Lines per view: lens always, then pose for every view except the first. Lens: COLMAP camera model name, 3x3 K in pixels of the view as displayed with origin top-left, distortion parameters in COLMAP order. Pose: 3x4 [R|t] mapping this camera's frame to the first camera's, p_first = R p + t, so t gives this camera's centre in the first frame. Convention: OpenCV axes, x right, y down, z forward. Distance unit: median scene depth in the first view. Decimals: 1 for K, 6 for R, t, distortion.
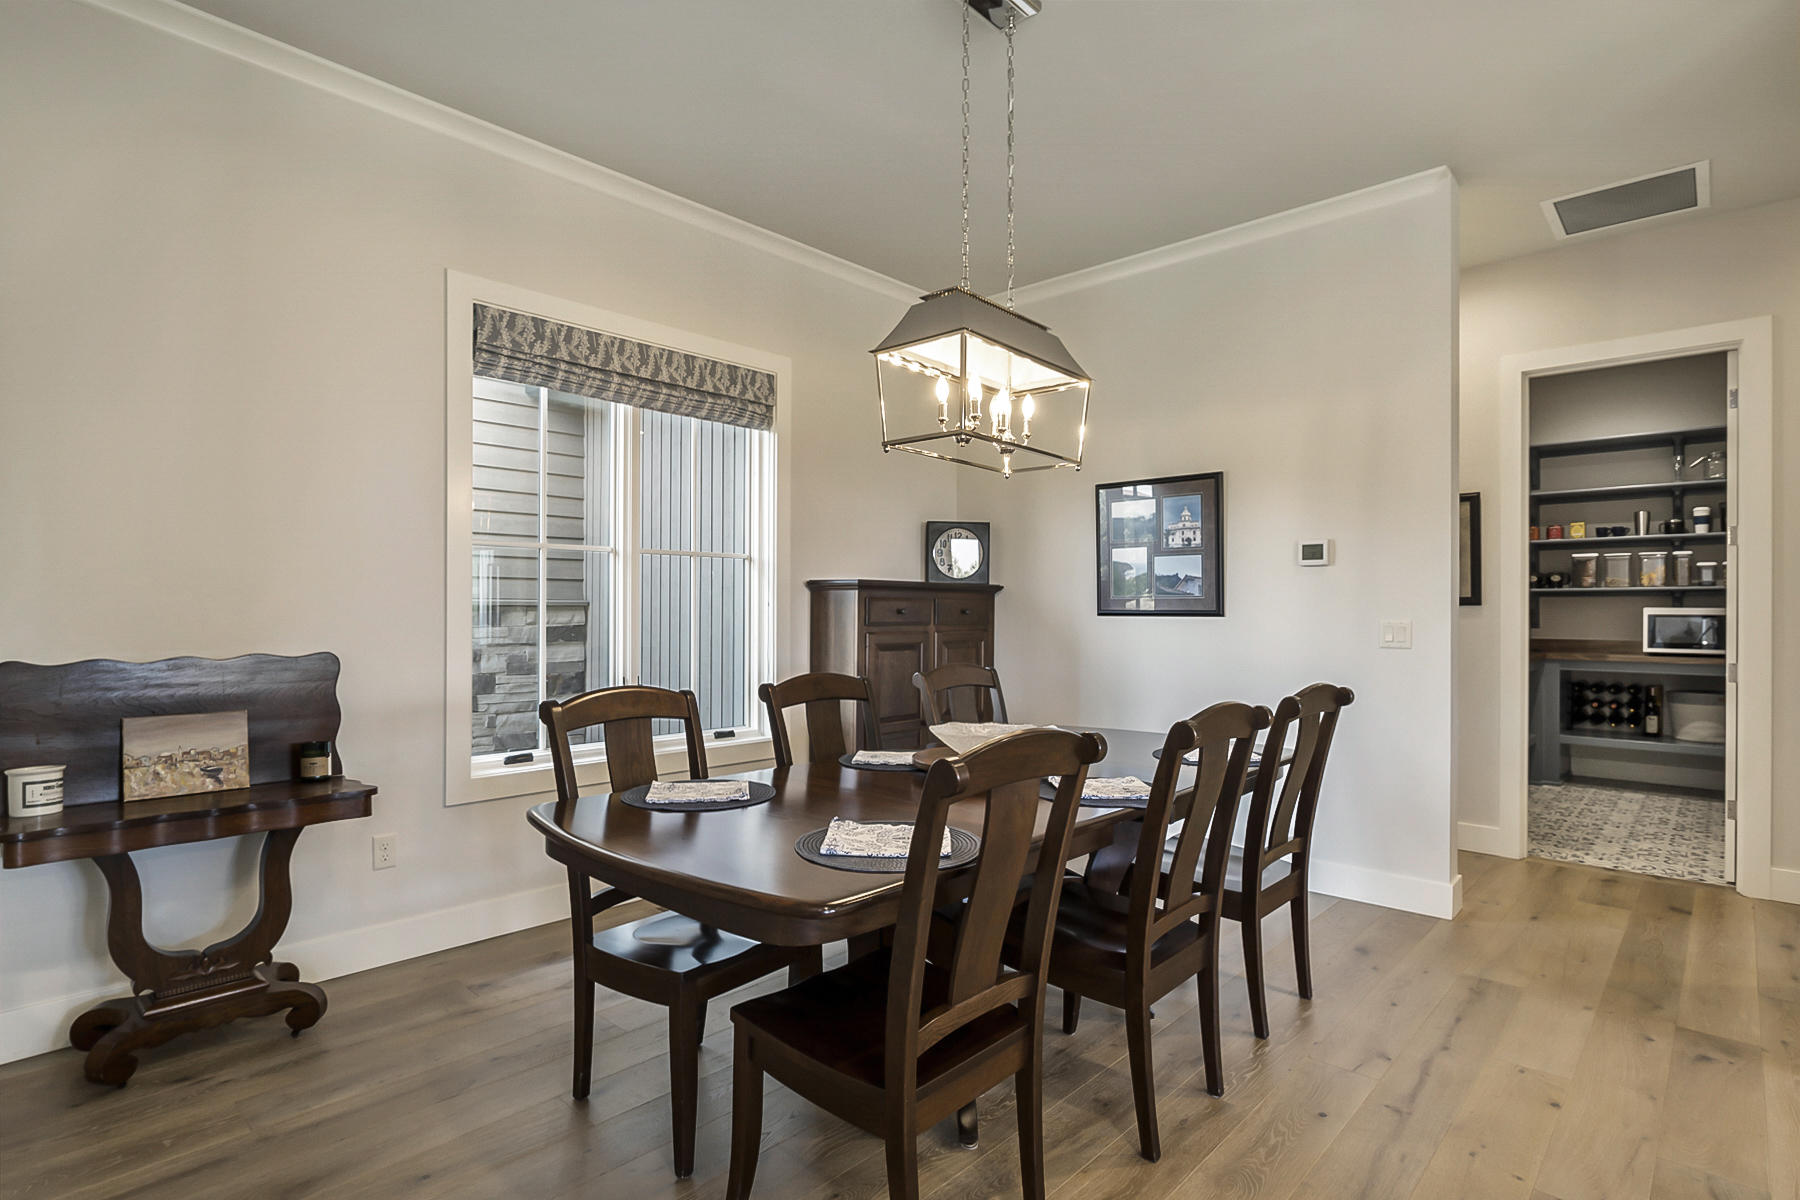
lens RADIAL K [[905.9, 0, 899.4], [0, 905.9, 609.3], [0, 0, 1]] dist [-0.023028, 0.009682]
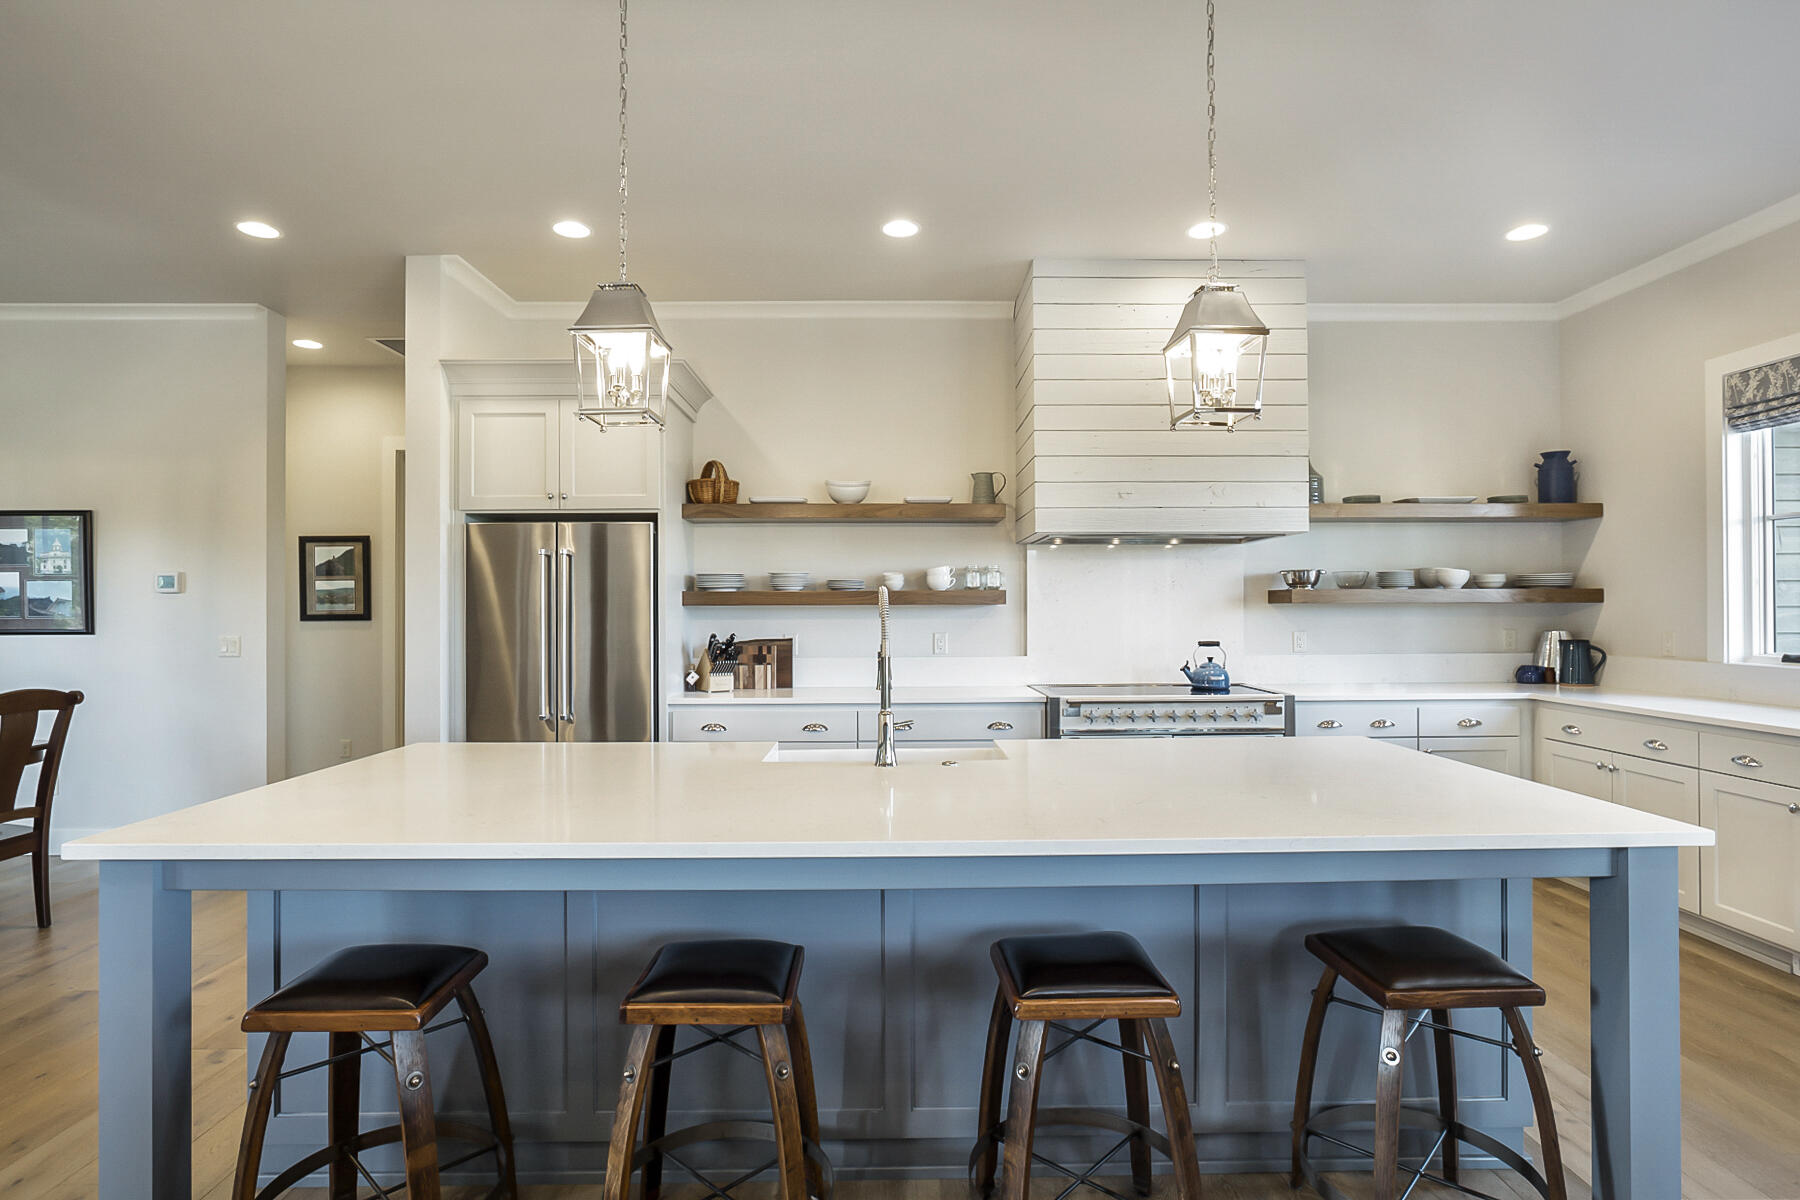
lens RADIAL K [[912.5, 0, 900.0], [0, 912.5, 600.0], [0, 0, 1]] dist [-0.020880, 0.008597]
pose [[0.716526, -0.000054, 0.697560, 0.292590], [0.005956, 0.999964, -0.006041, -0.023308], [-0.697535, 0.008483, 0.716501, -0.563057]]
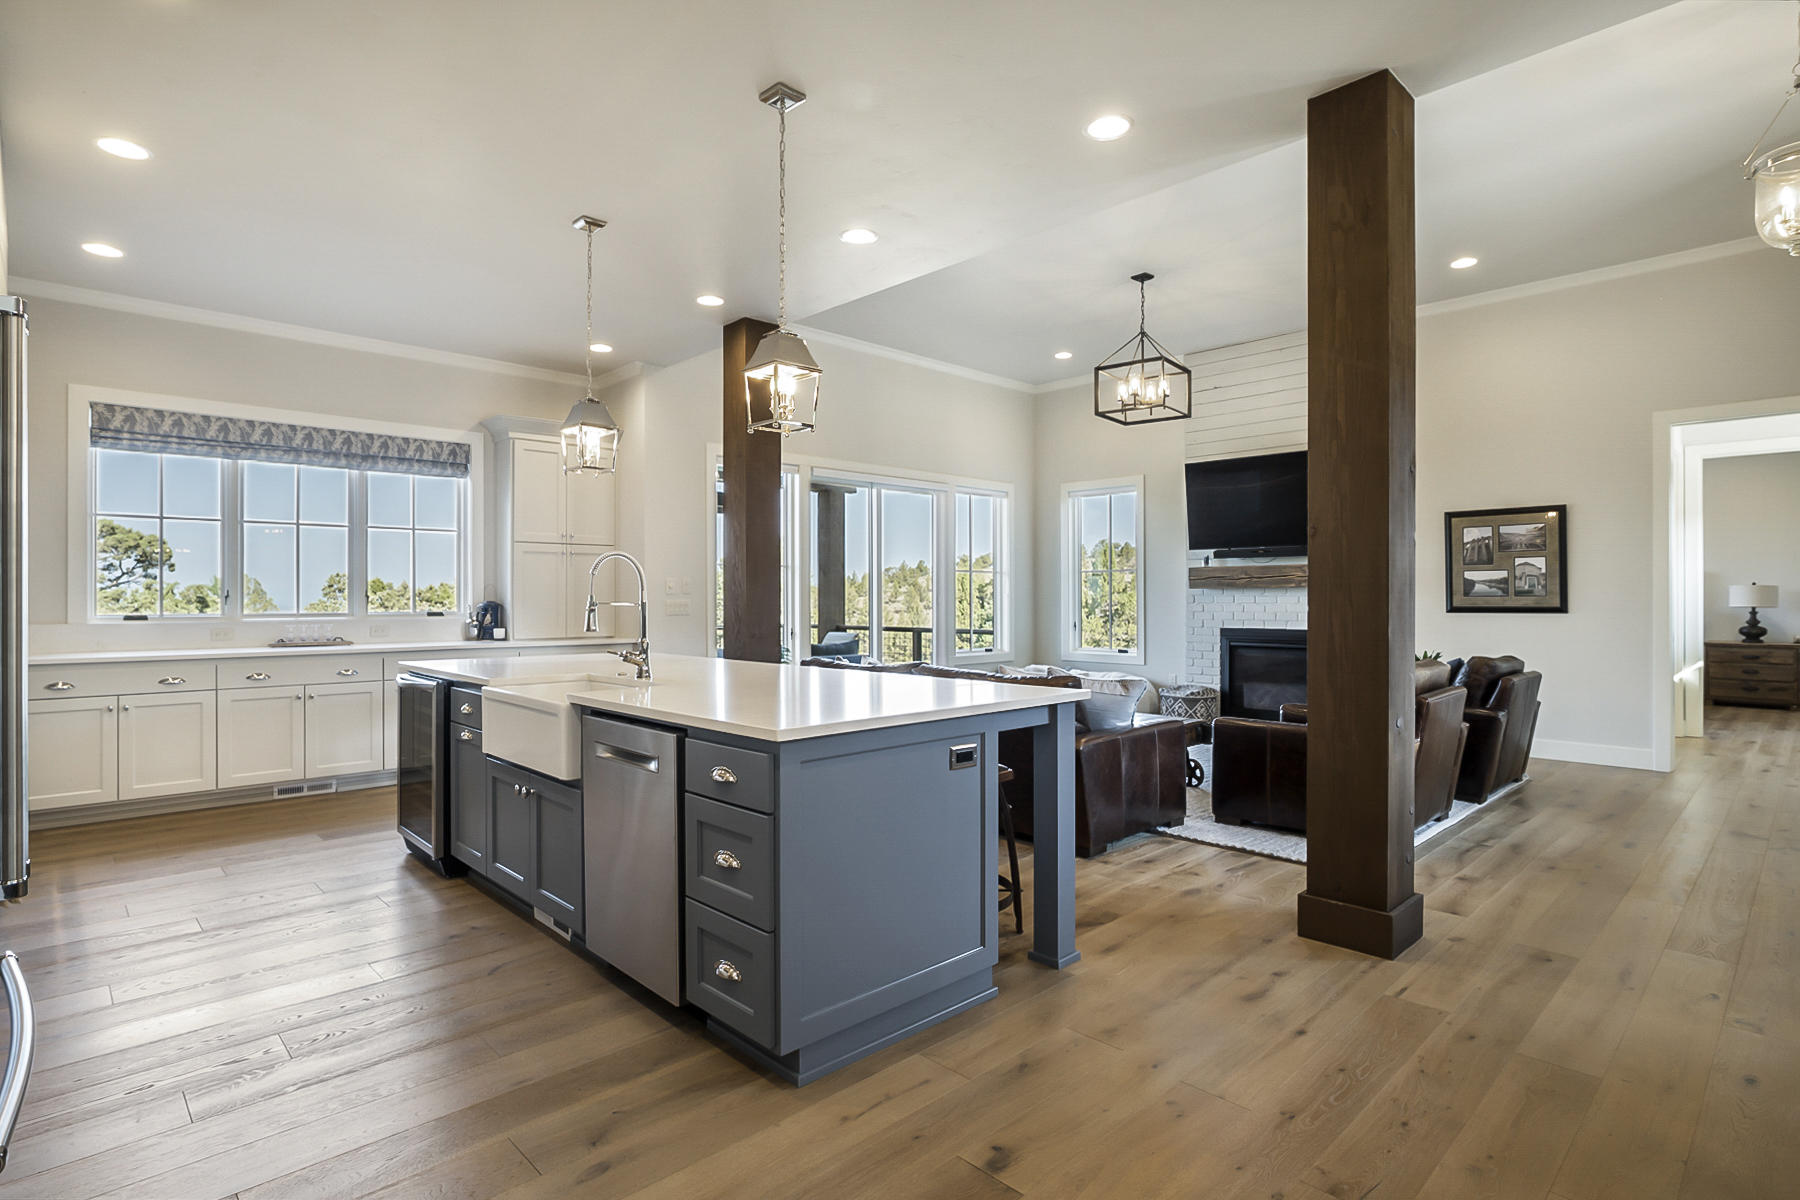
lens RADIAL K [[907.2, 0, 900.0], [0, 907.2, 600.0], [0, 0, 1]] dist [-0.021823, 0.010521]
pose [[-0.998625, -0.001228, 0.052403, 0.413229], [-0.001117, 0.999997, 0.002132, 0.006554], [-0.052405, 0.002070, -0.998624, 0.687898]]
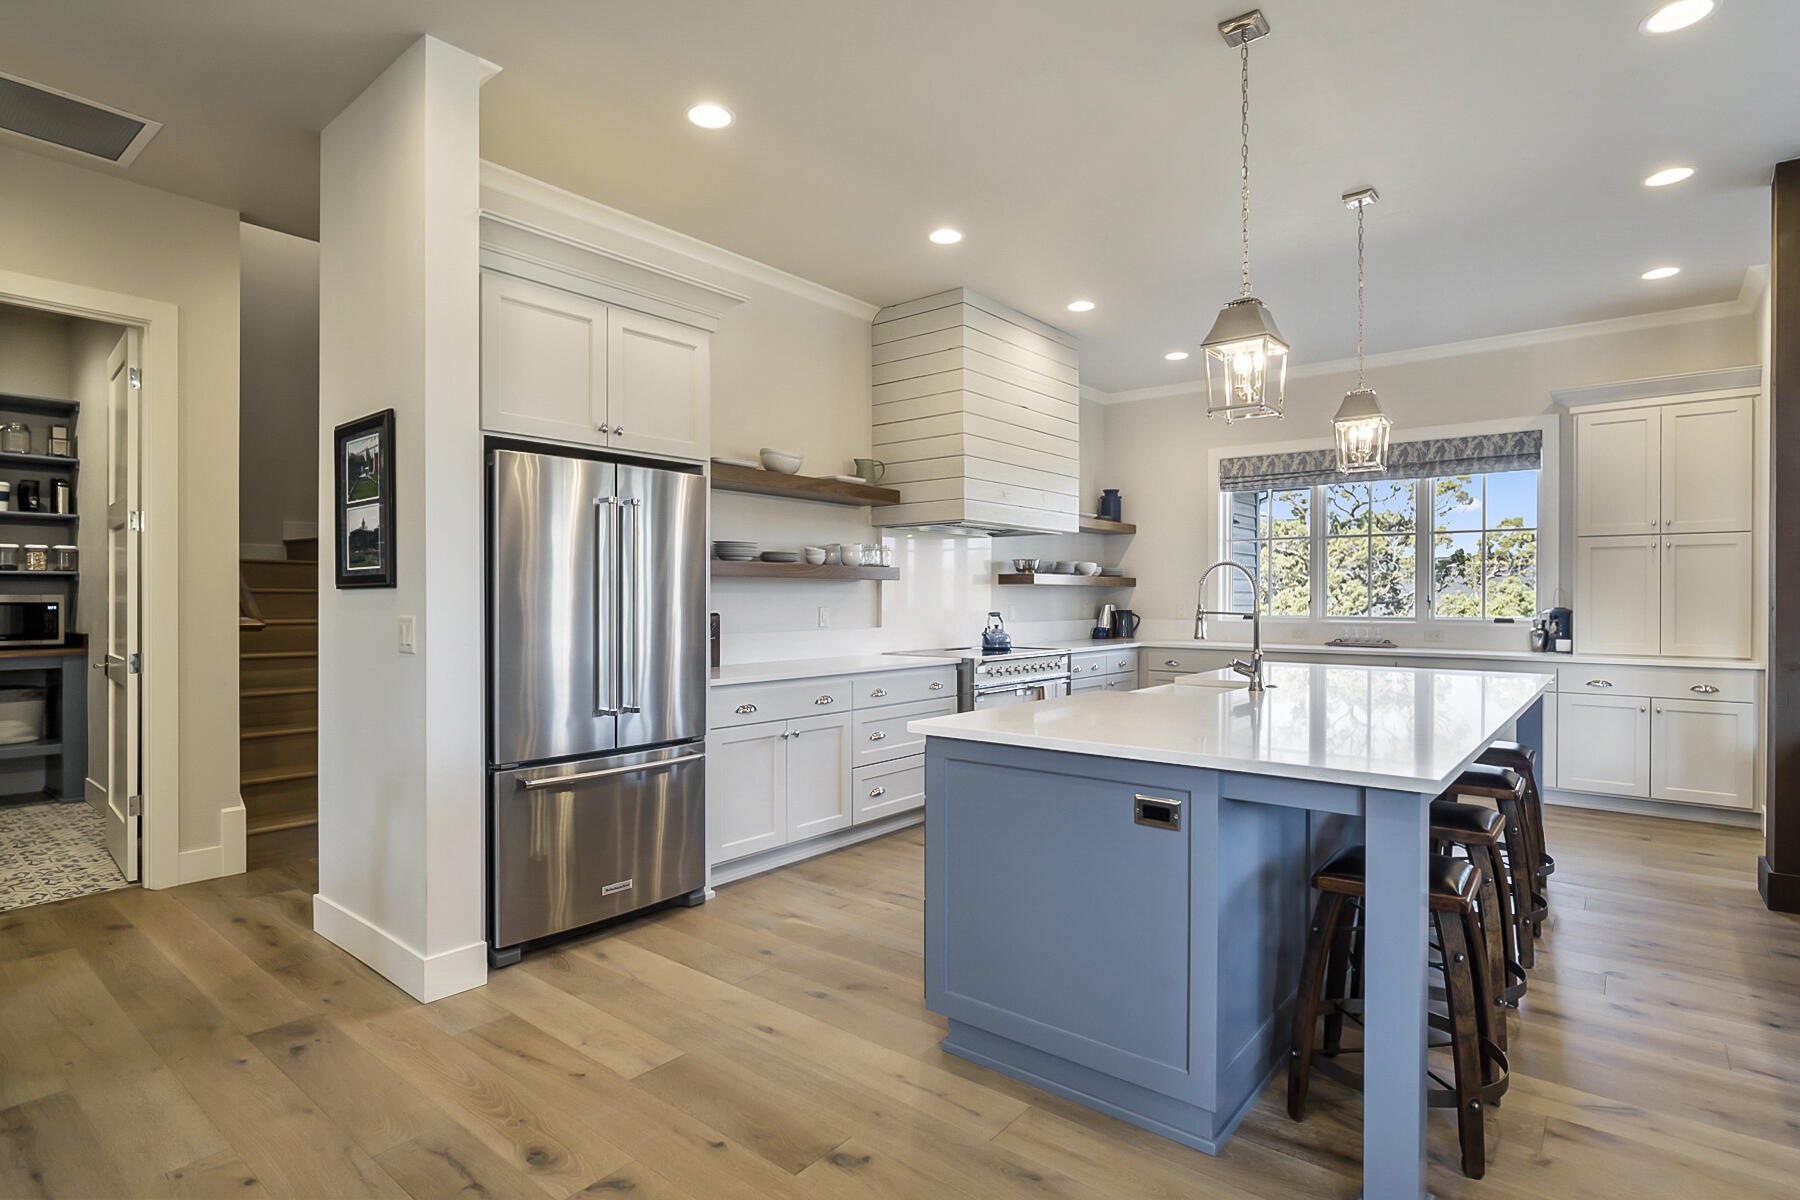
lens RADIAL K [[912.5, 0, 900.0], [0, 912.5, 600.0], [0, 0, 1]] dist [-0.020880, 0.008597]
pose [[-0.069168, -0.004538, 0.997595, -0.086142], [-0.001869, 0.999988, 0.004419, -0.002505], [-0.997603, -0.001559, -0.069176, 0.233834]]
